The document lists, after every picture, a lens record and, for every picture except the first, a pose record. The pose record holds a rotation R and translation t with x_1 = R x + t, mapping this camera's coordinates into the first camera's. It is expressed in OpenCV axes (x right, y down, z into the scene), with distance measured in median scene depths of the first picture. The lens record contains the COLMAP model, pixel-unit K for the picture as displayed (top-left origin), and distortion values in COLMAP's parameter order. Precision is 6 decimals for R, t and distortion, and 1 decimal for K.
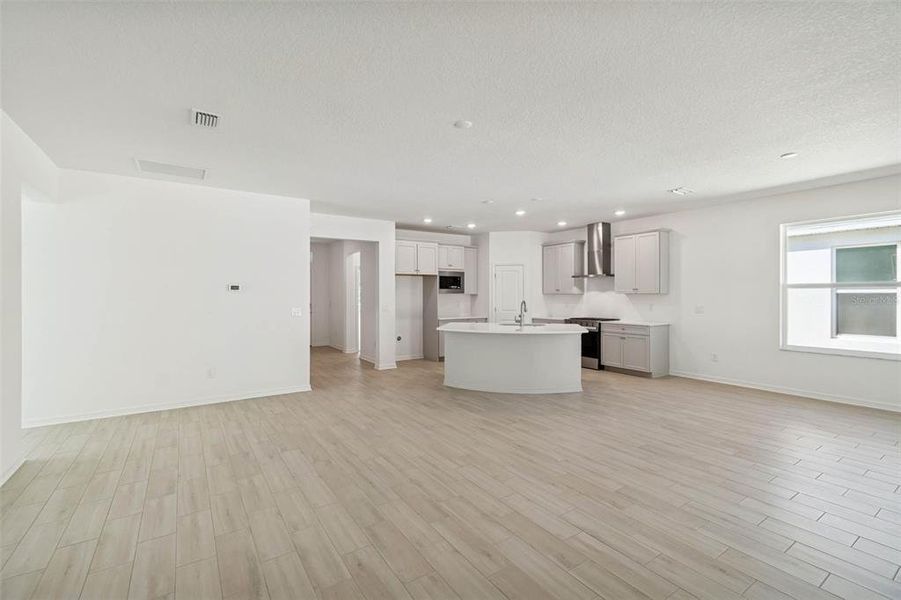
lens RADIAL K [[400.1, 0, 448.6], [0, 400.1, 295.6], [0, 0, 1]] dist [0.005075, -0.000719]
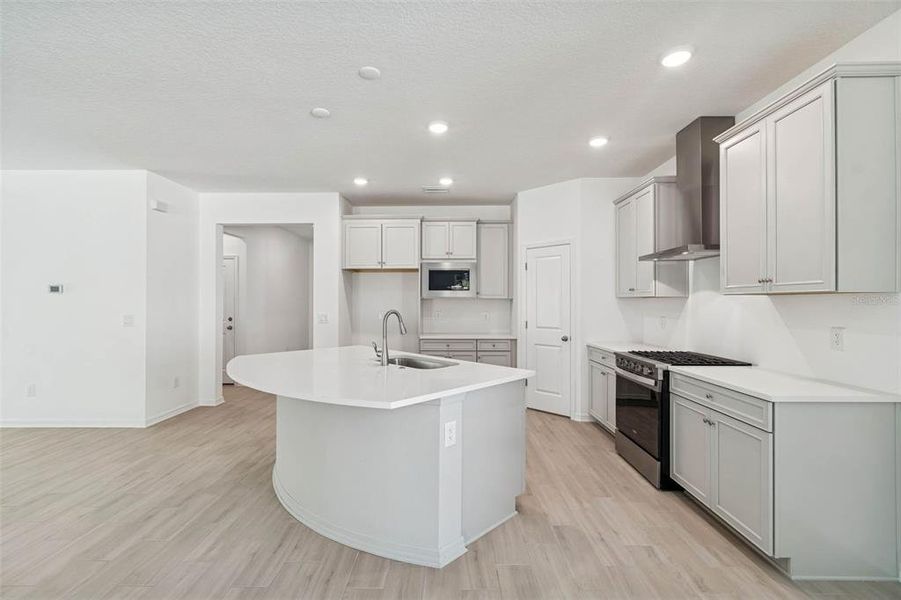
lens RADIAL K [[400.1, 0, 448.9], [0, 400.1, 301.2], [0, 0, 1]] dist [0.005075, -0.000719]
pose [[0.826412, 0.000611, -0.563065, 0.421097], [-0.004292, 0.999977, -0.005214, 0.004676], [0.563049, 0.006726, 0.826396, 0.554617]]
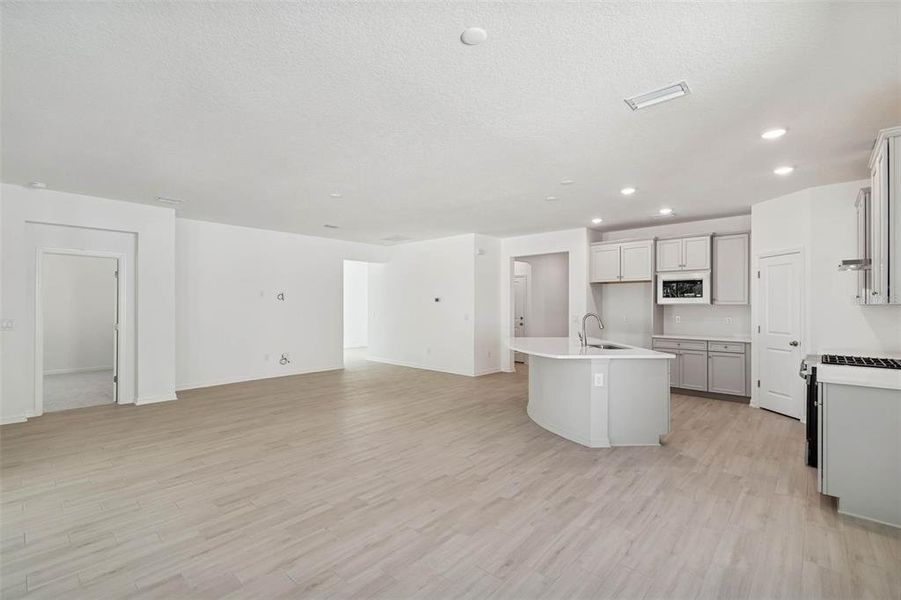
lens RADIAL K [[411.5, 0, 438.3], [0, 411.5, 303.8], [0, 0, 1]] dist [0.002199, -0.000937]
pose [[0.220789, 0.000171, -0.975322, 0.749125], [-0.004909, 0.999988, -0.000936, -0.002046], [0.975309, 0.004995, 0.220787, 0.461958]]
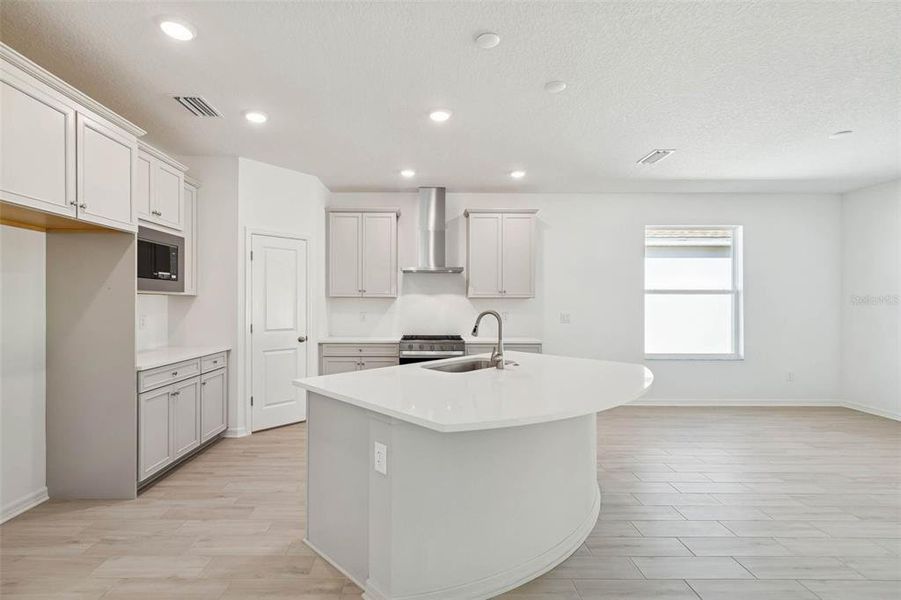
lens RADIAL K [[411.5, 0, 428.0], [0, 411.5, 304.5], [0, 0, 1]] dist [0.002199, -0.000937]
pose [[0.553541, -0.001107, 0.832821, -0.197160], [-0.005855, 0.999969, 0.005221, 0.003355], [-0.832801, -0.007766, 0.553518, 0.686159]]
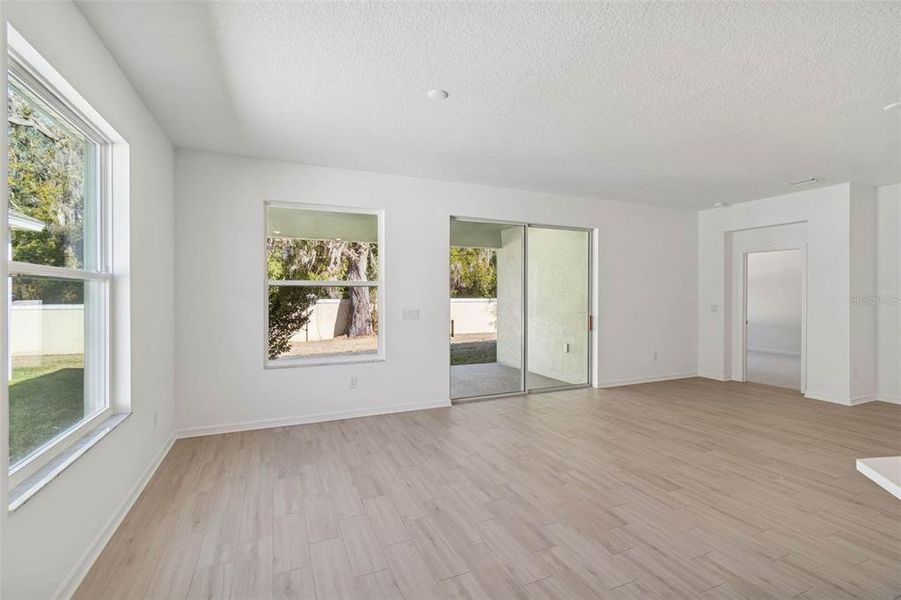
lens RADIAL K [[400.1, 0, 450.8], [0, 400.1, 298.0], [0, 0, 1]] dist [0.005075, -0.000719]
pose [[-0.982910, -0.000076, 0.184089, 0.386212], [0.002150, 0.999927, 0.011890, -0.004409], [-0.184077, 0.012082, -0.982838, 0.927928]]
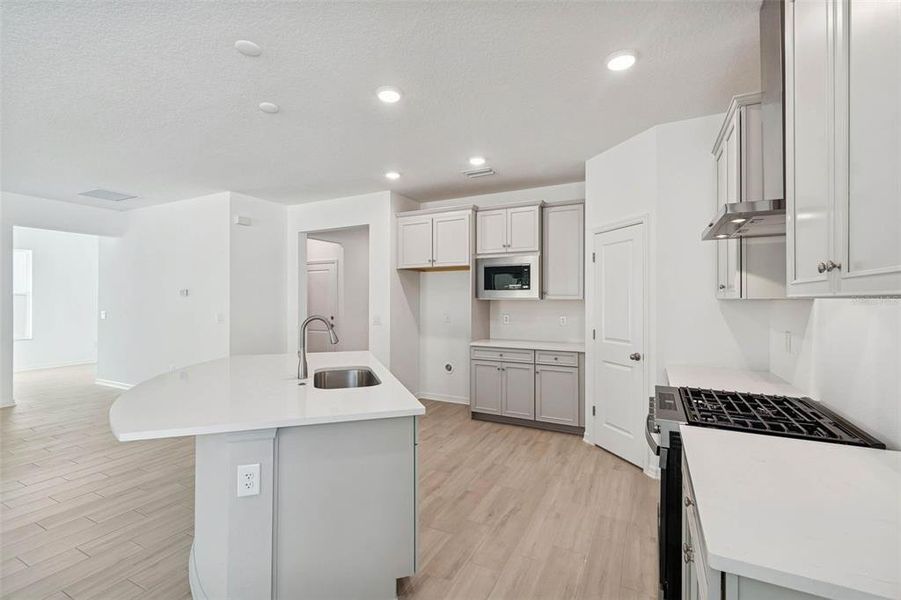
lens RADIAL K [[400.1, 0, 447.0], [0, 400.1, 300.4], [0, 0, 1]] dist [0.005075, -0.000719]
pose [[0.481110, 0.003132, -0.876655, 0.508695], [-0.005486, 0.999985, 0.000562, -0.002522], [0.876643, 0.004539, 0.481119, 0.781960]]
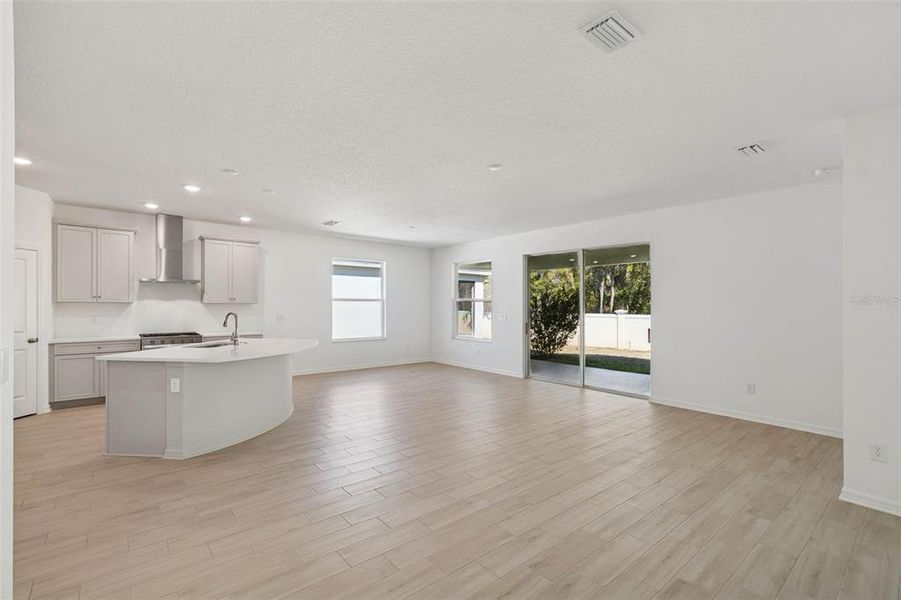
lens RADIAL K [[400.1, 0, 442.8], [0, 400.1, 300.8], [0, 0, 1]] dist [0.005075, -0.000719]
pose [[-0.104960, 0.014350, 0.994373, -0.526120], [-0.005028, 0.999875, -0.014960, 0.000401], [-0.994464, -0.006569, -0.104875, 0.577583]]
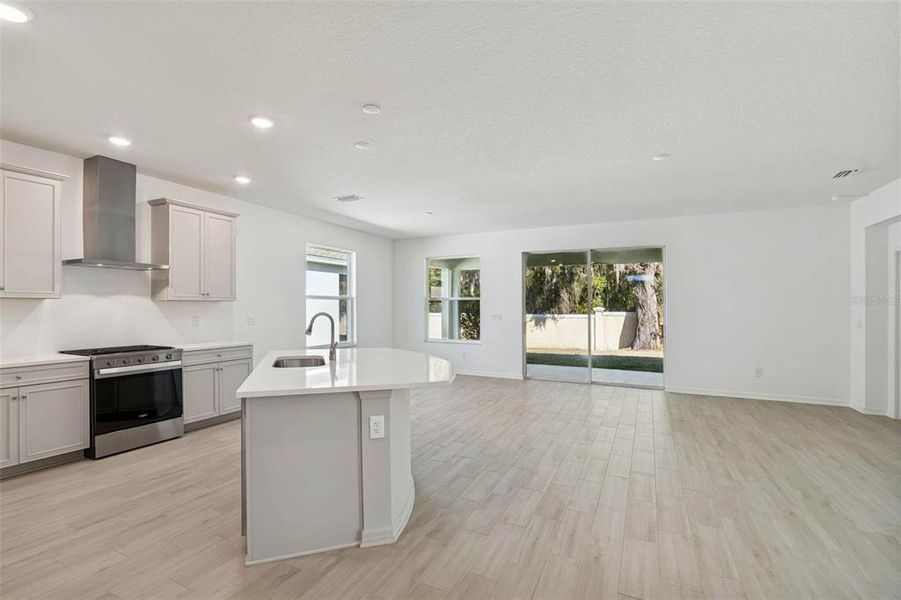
lens RADIAL K [[411.5, 0, 443.6], [0, 411.5, 302.5], [0, 0, 1]] dist [0.002199, -0.000937]
pose [[-0.498144, 0.009084, 0.867047, -0.309870], [-0.002454, 0.999926, -0.011886, 0.004502], [-0.867091, -0.008049, -0.498085, 0.963050]]
